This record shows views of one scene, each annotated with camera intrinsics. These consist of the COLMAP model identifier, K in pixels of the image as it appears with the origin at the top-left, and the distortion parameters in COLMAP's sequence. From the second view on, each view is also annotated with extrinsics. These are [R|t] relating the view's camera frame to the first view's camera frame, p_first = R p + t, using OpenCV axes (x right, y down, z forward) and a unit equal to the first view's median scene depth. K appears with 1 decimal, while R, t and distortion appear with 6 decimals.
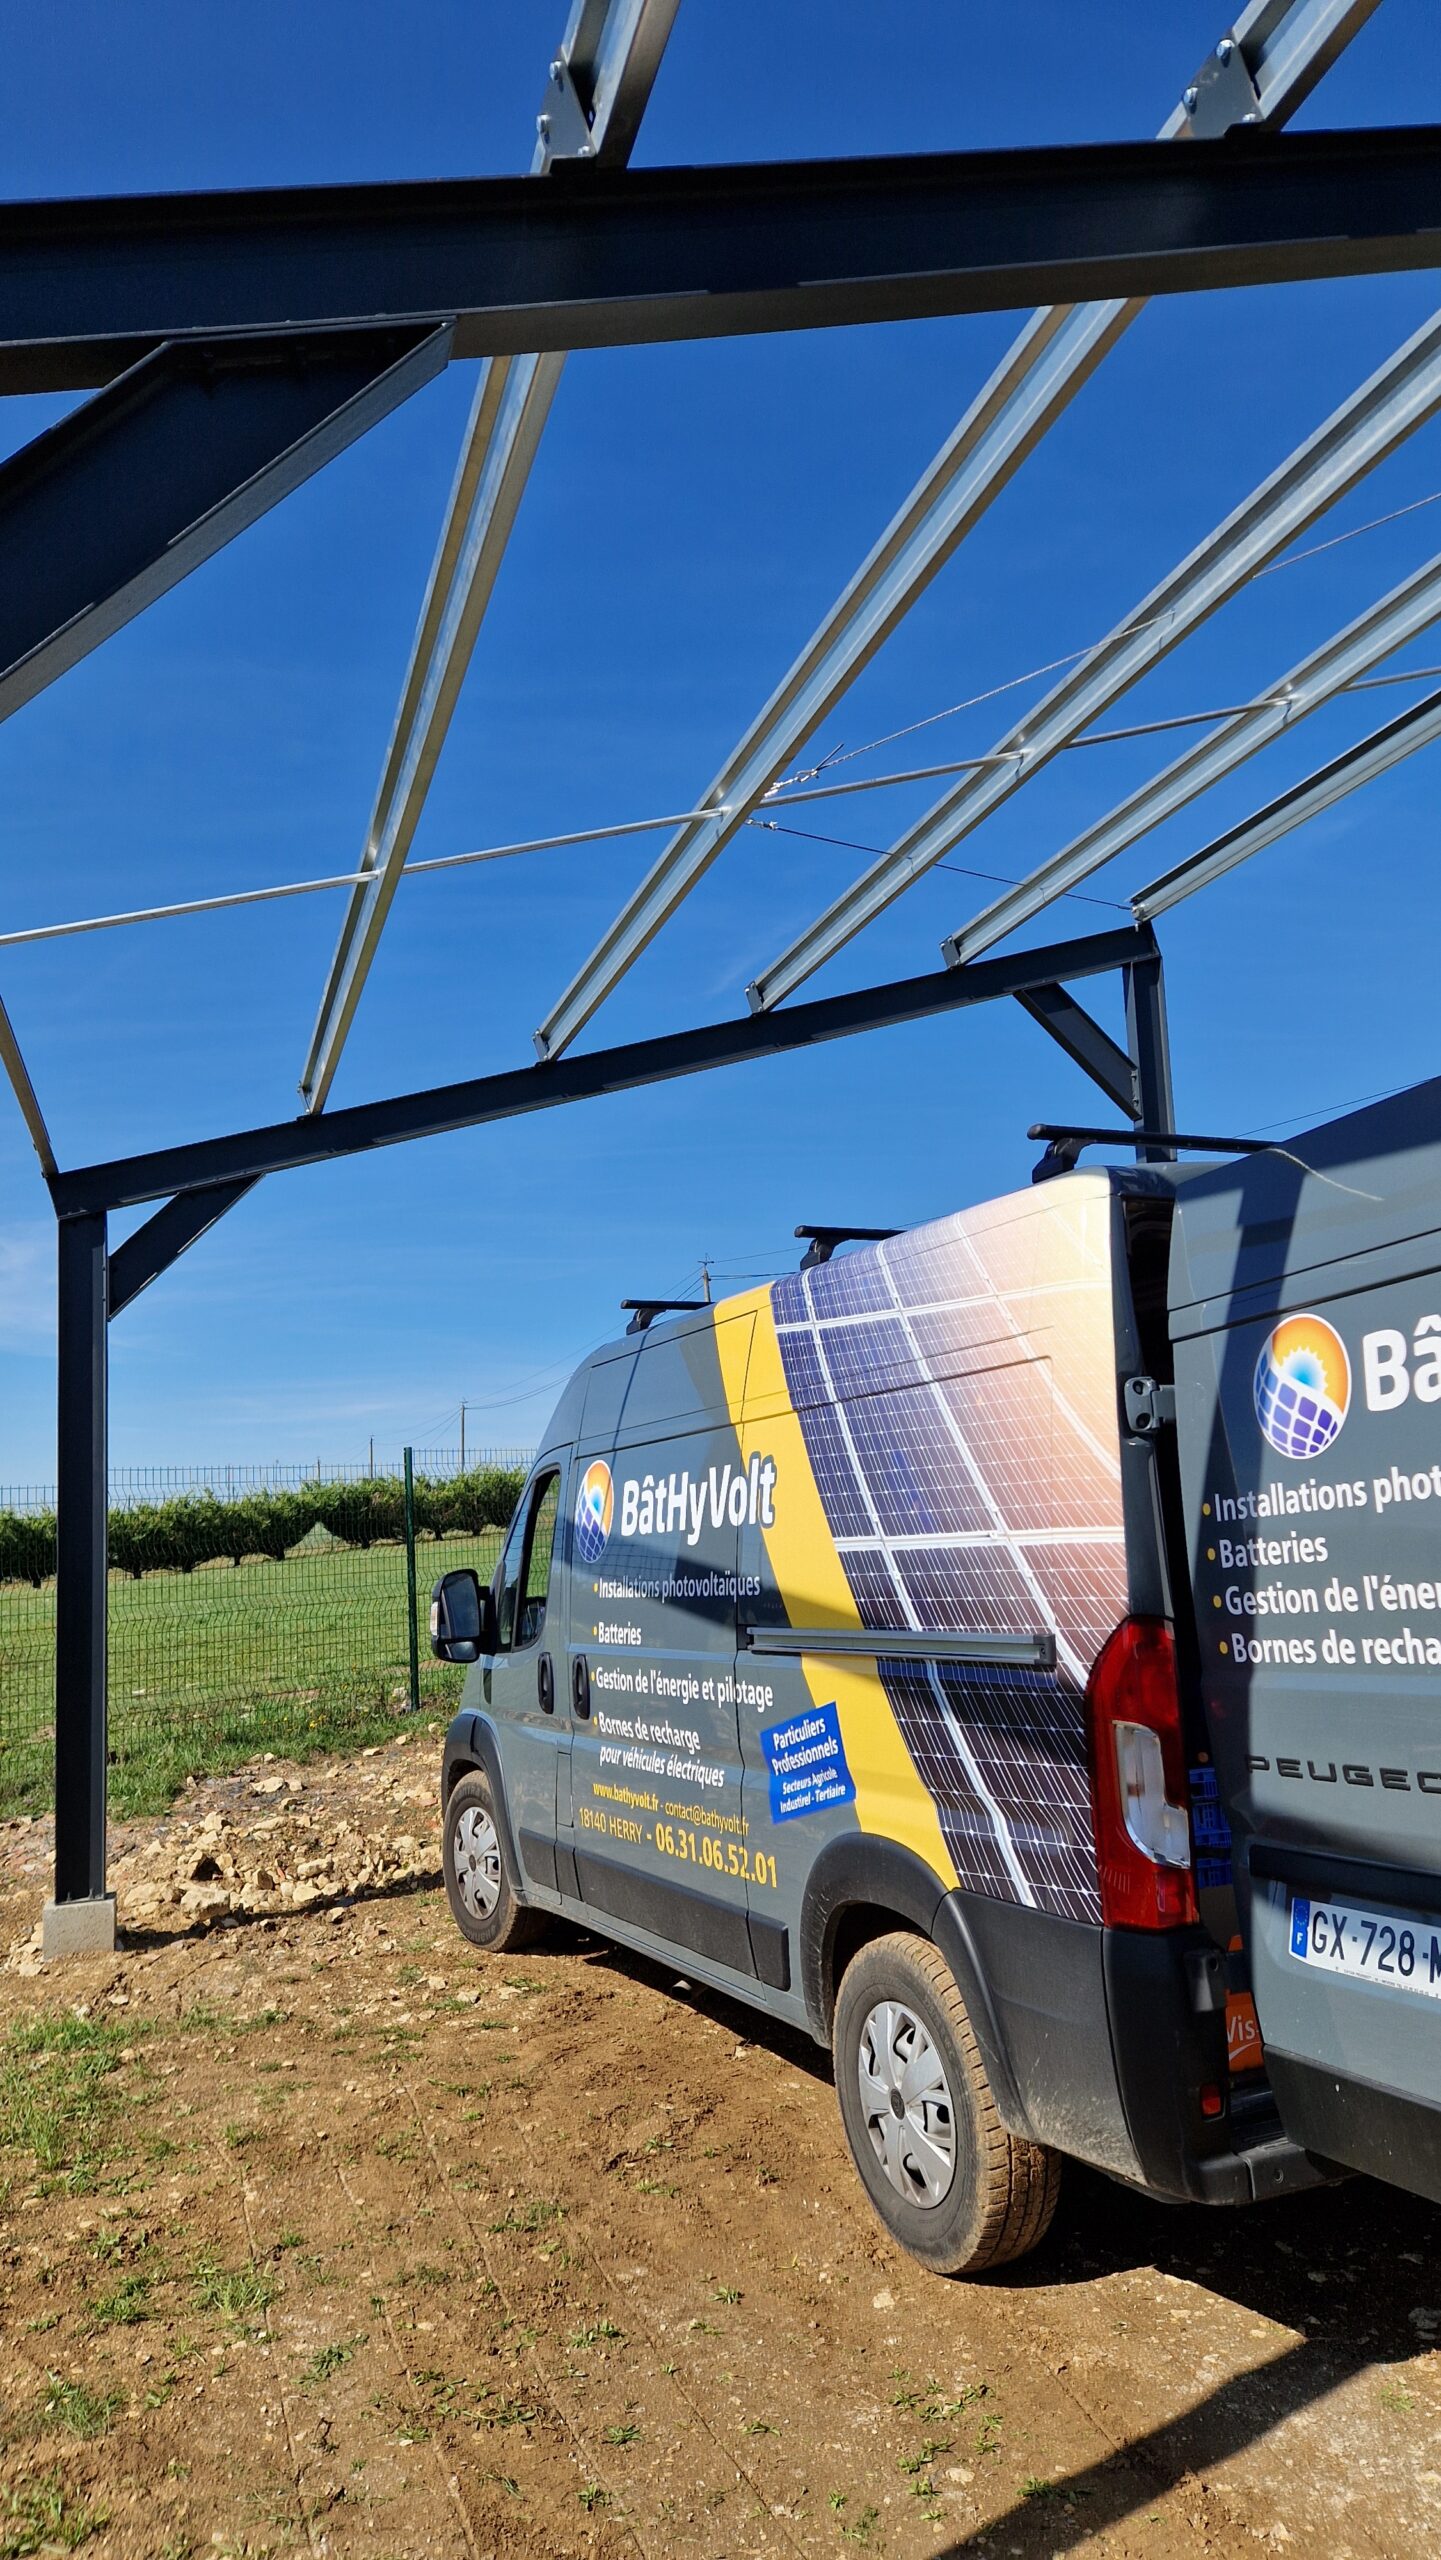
lens RADIAL K [[1717.2, 0, 713.9], [0, 1717.2, 1269.0], [0, 0, 1]] dist [0.088405, -0.072648]
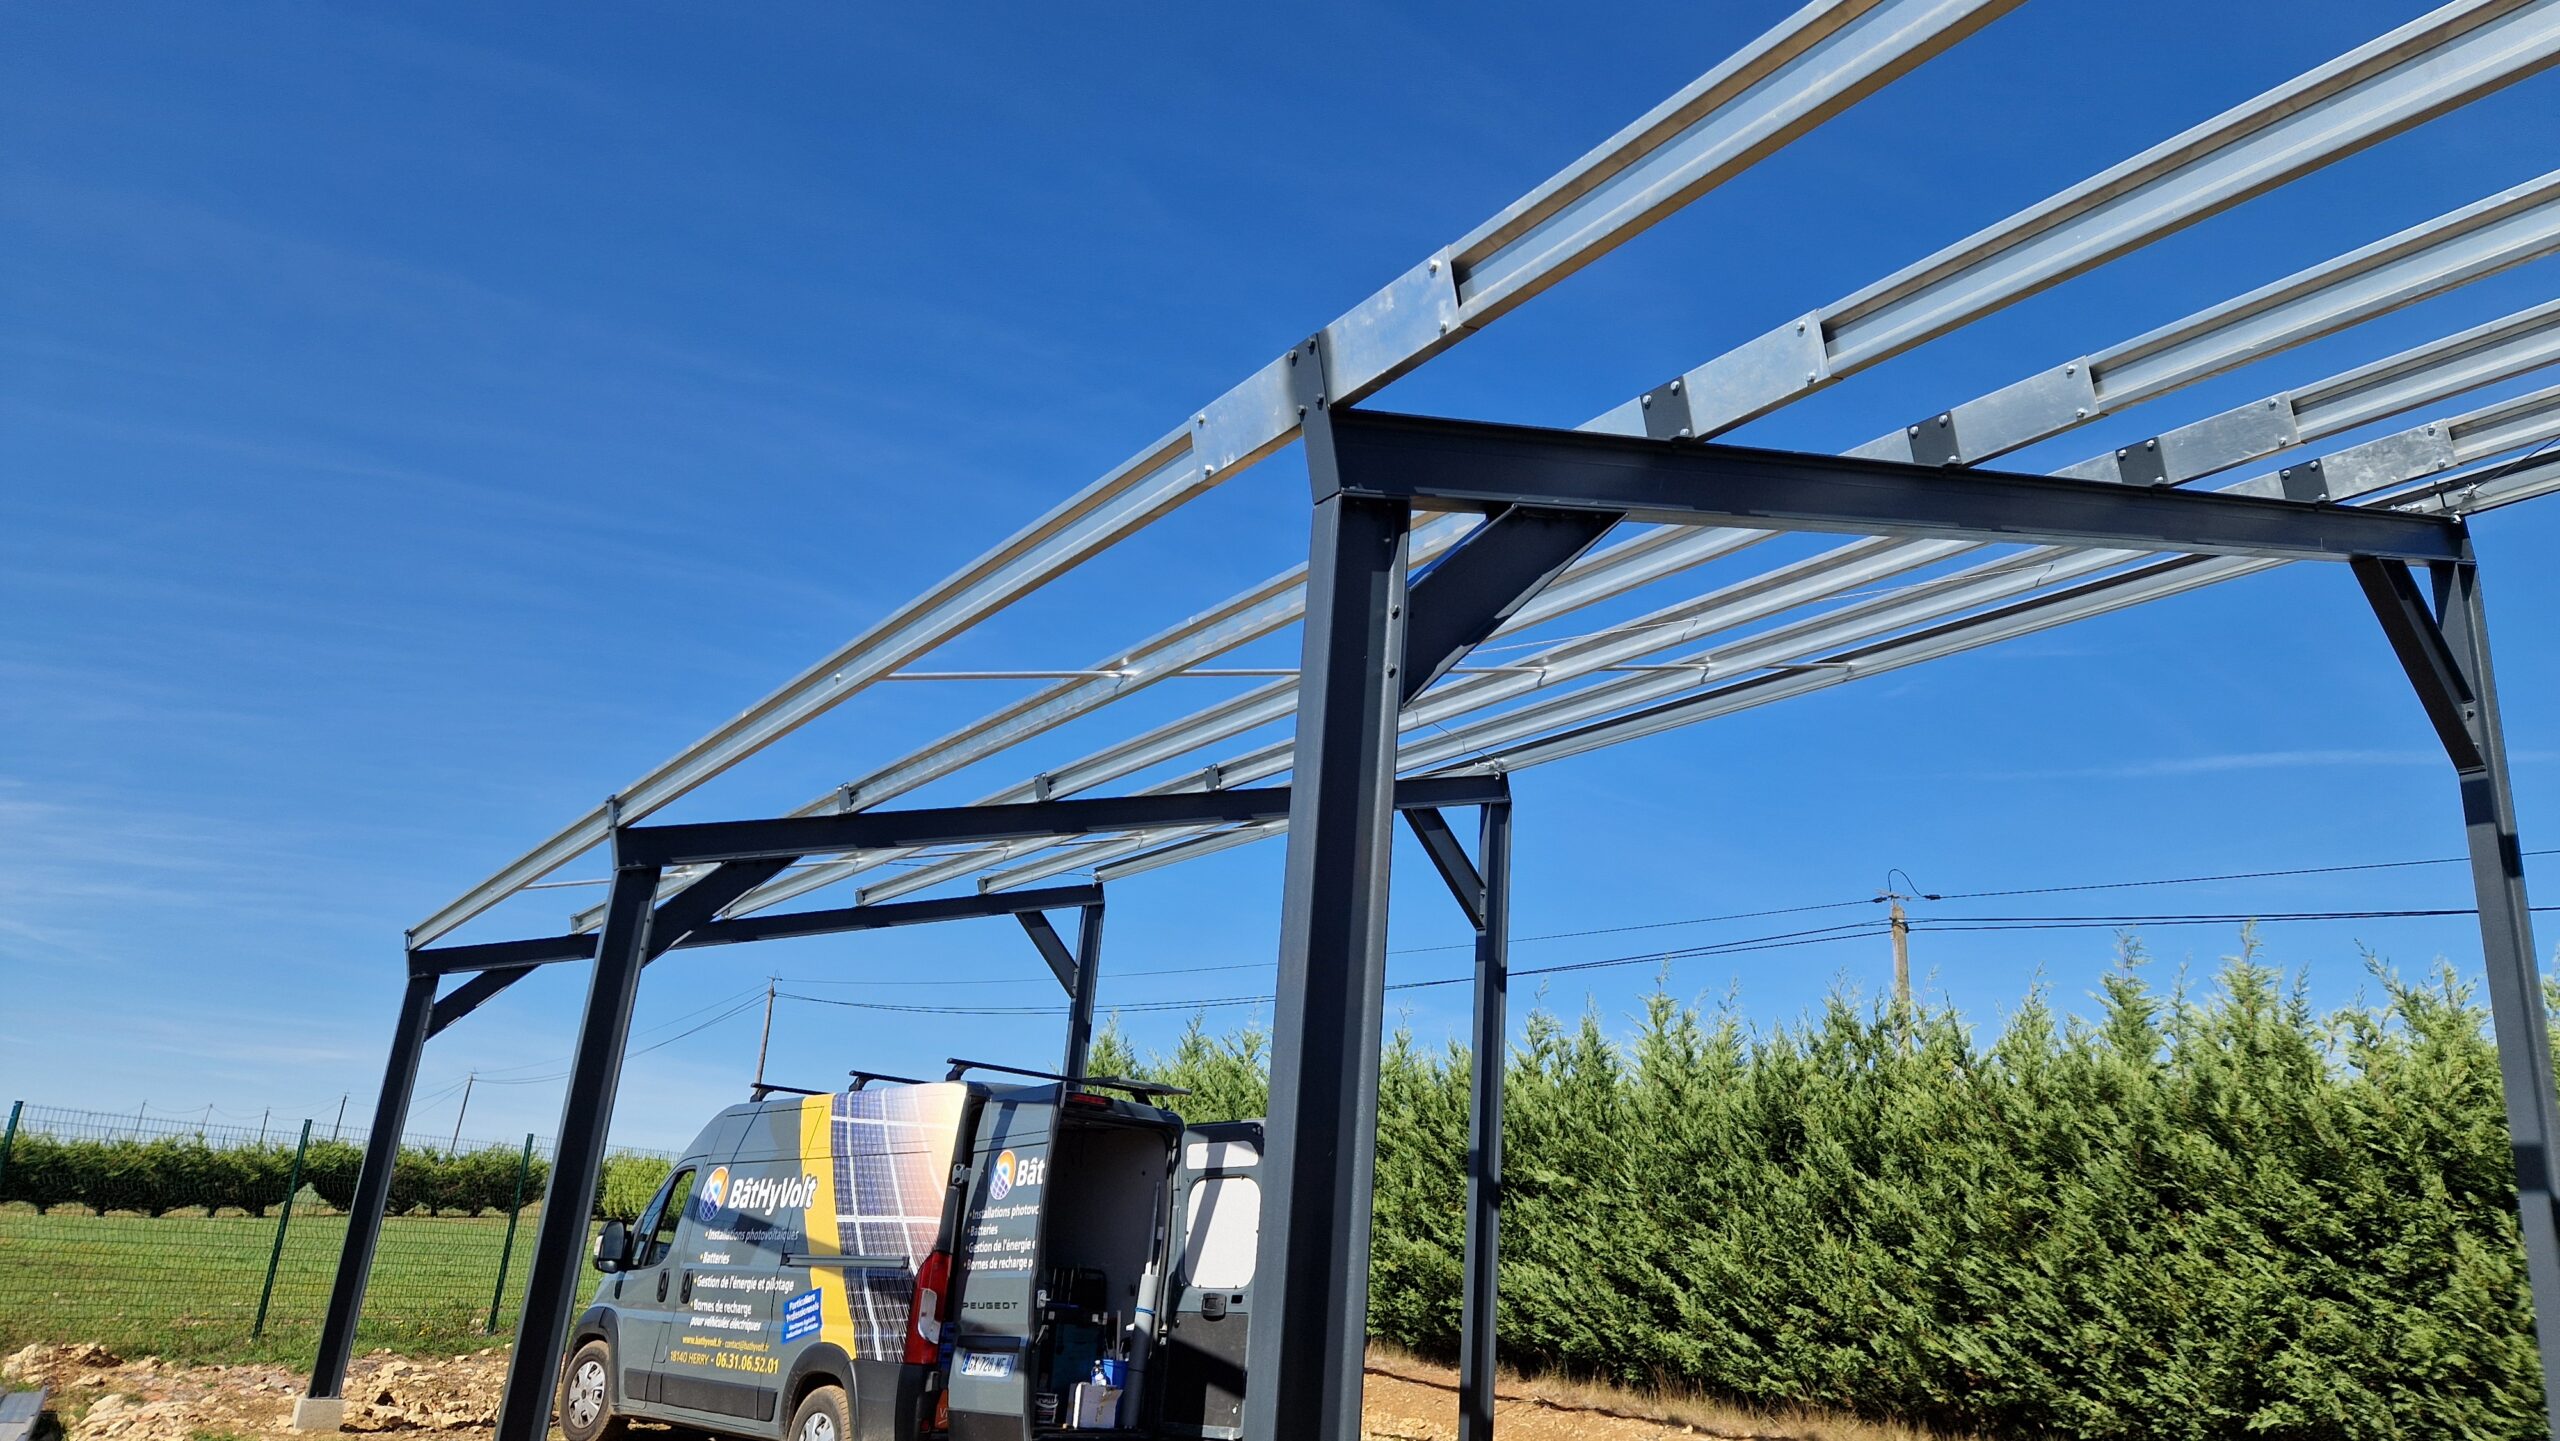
lens RADIAL K [[1717.2, 0, 1298.5], [0, 1717.2, 697.5], [0, 0, 1]] dist [0.088405, -0.072648]
pose [[0.944987, 0.204927, 0.254959, -0.069104], [-0.157935, 0.968406, -0.192995, -0.139160], [-0.286453, 0.142111, 0.947496, -1.250914]]
